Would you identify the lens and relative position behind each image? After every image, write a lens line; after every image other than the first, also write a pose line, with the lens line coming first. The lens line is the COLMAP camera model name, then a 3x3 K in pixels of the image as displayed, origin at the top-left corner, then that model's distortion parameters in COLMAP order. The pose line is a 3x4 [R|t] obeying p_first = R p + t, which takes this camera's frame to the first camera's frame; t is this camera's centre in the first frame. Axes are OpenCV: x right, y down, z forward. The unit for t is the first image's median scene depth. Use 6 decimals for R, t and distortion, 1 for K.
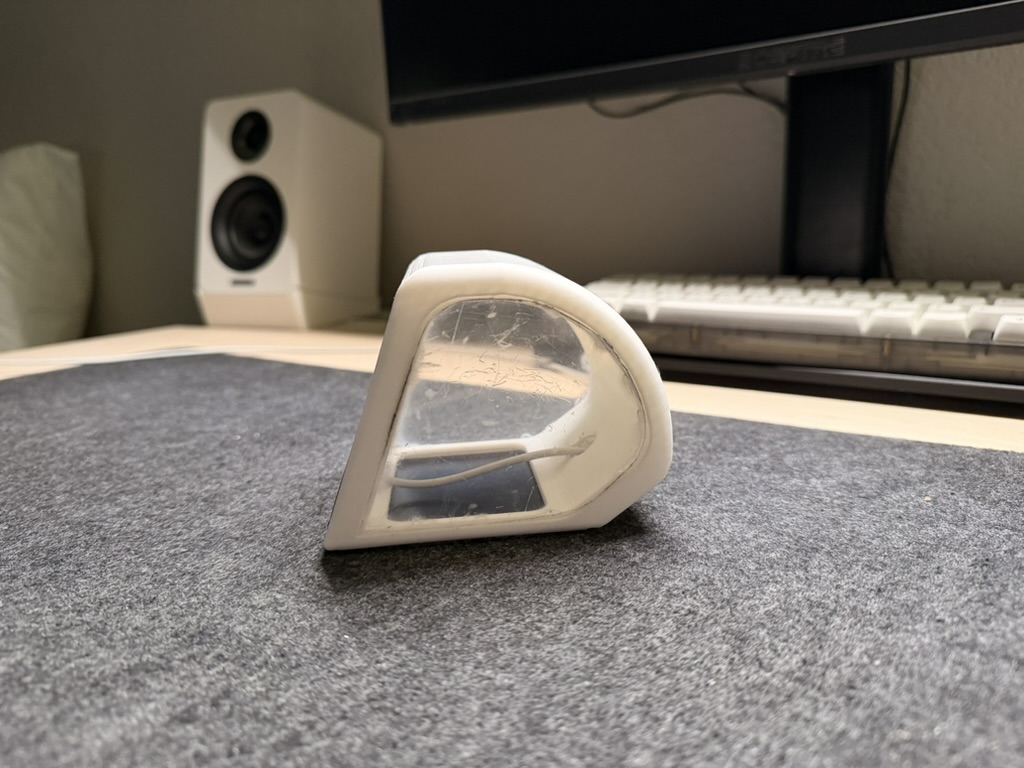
lens RADIAL K [[767.3, 0, 515.5], [0, 767.3, 385.3], [0, 0, 1]] dist [-0.033053, -0.000245]
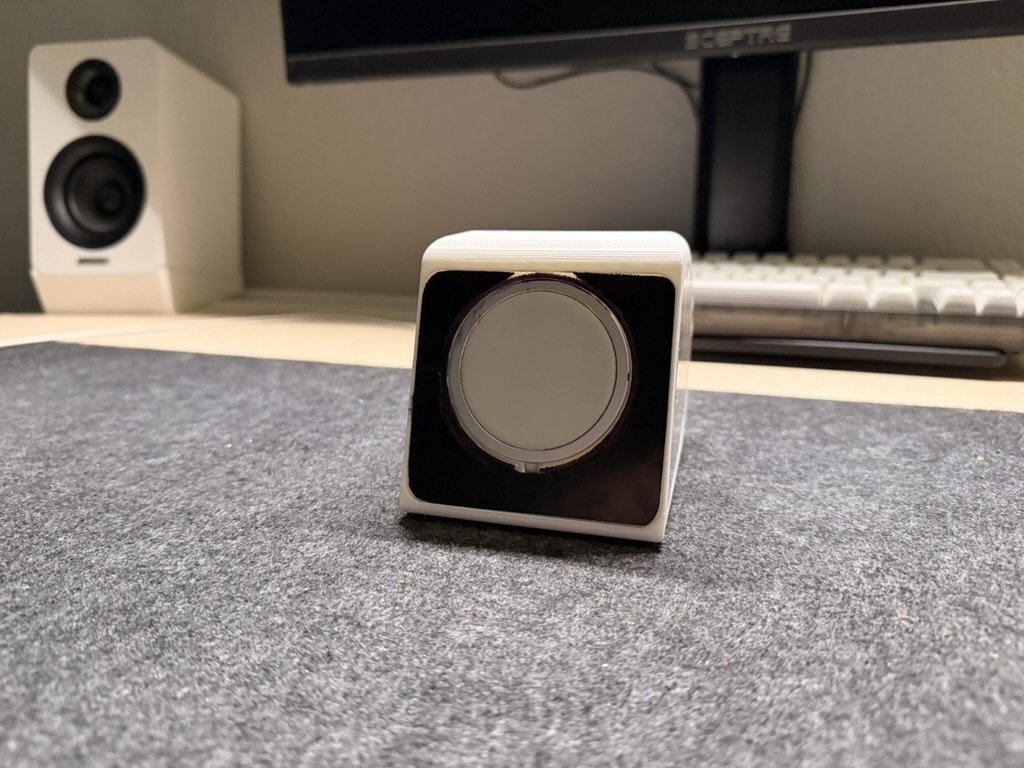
lens RADIAL K [[767.3, 0, 510.1], [0, 767.3, 380.7], [0, 0, 1]] dist [-0.033053, -0.000245]
pose [[0.961840, -0.049952, 0.269015, -0.280398], [0.041530, 0.998455, 0.036912, -0.022920], [-0.270443, -0.024332, 0.962428, 0.084988]]
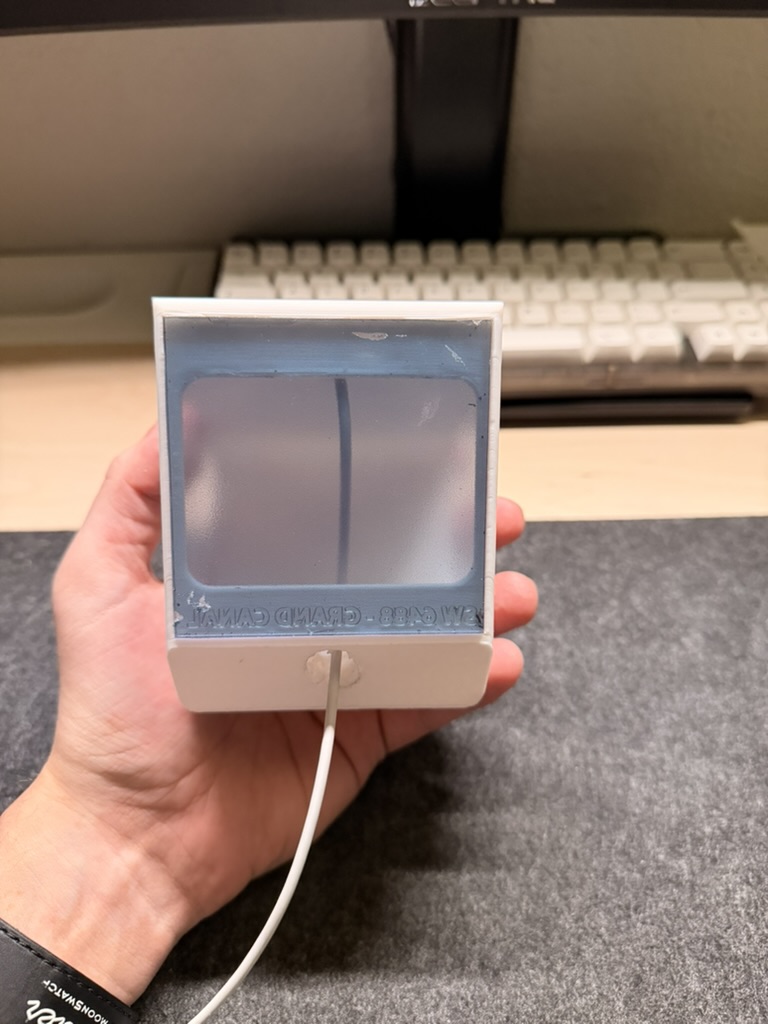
lens RADIAL K [[767.3, 0, 389.3], [0, 767.3, 512.1], [0, 0, 1]] dist [-0.033053, -0.000245]
pose [[0.792566, -0.422810, 0.439399, -0.271932], [0.113337, 0.810163, 0.575144, -0.535991], [-0.599161, -0.406039, 0.690028, 0.421180]]
